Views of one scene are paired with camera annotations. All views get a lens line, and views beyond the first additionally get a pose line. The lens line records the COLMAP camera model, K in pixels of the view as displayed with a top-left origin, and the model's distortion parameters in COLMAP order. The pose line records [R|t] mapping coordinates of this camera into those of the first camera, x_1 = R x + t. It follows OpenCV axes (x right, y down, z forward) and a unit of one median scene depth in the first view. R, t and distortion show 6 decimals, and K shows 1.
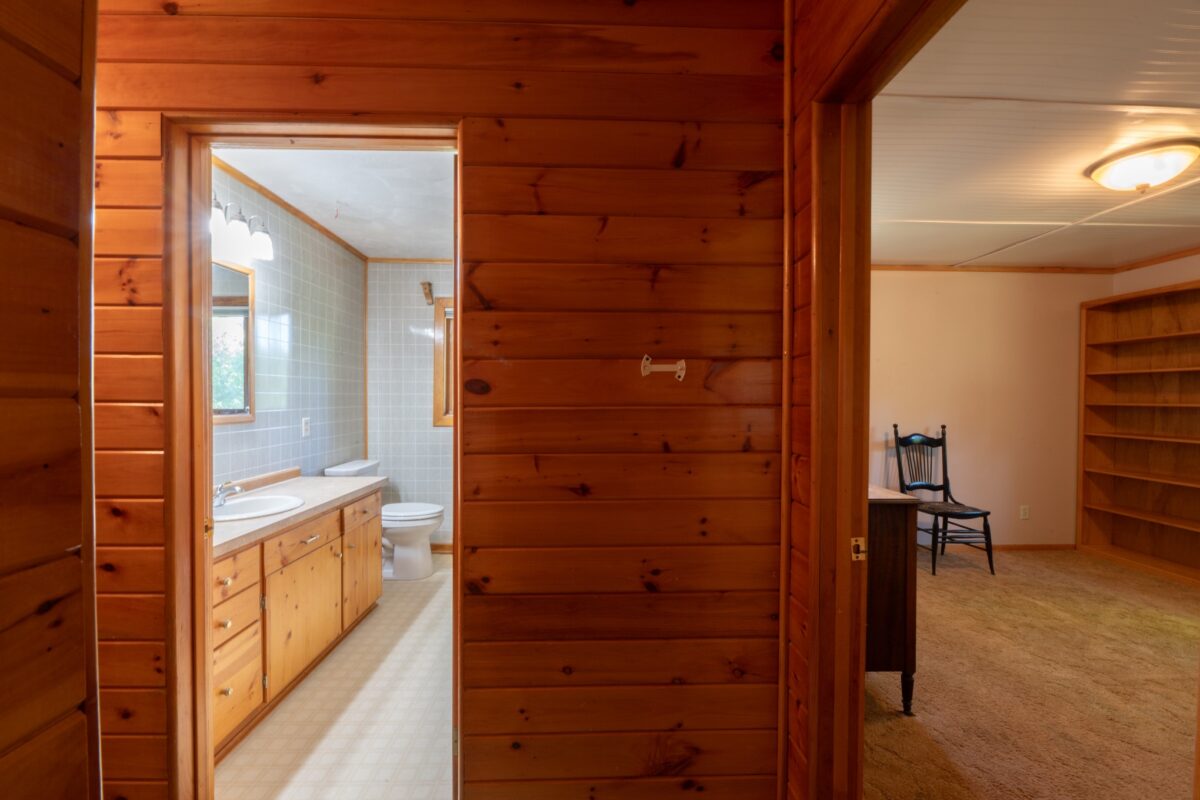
lens RADIAL K [[482.8, 0, 596.4], [0, 482.8, 403.5], [0, 0, 1]] dist [0.000451, -0.003190]
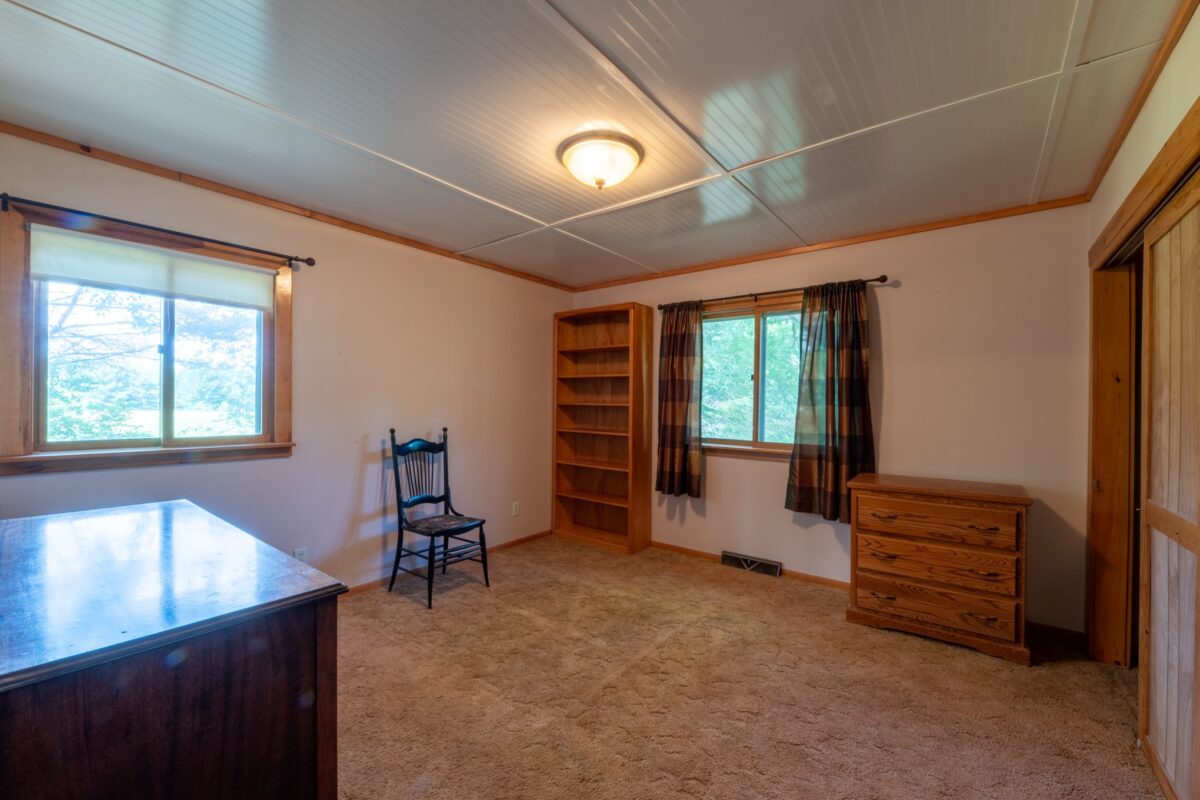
lens RADIAL K [[482.8, 0, 595.5], [0, 482.8, 398.2], [0, 0, 1]] dist [0.000451, -0.003190]
pose [[0.642079, 0.006506, 0.766611, 0.233223], [0.003589, 0.999928, -0.011492, 0.001373], [-0.766630, 0.010130, 0.642009, 0.231809]]
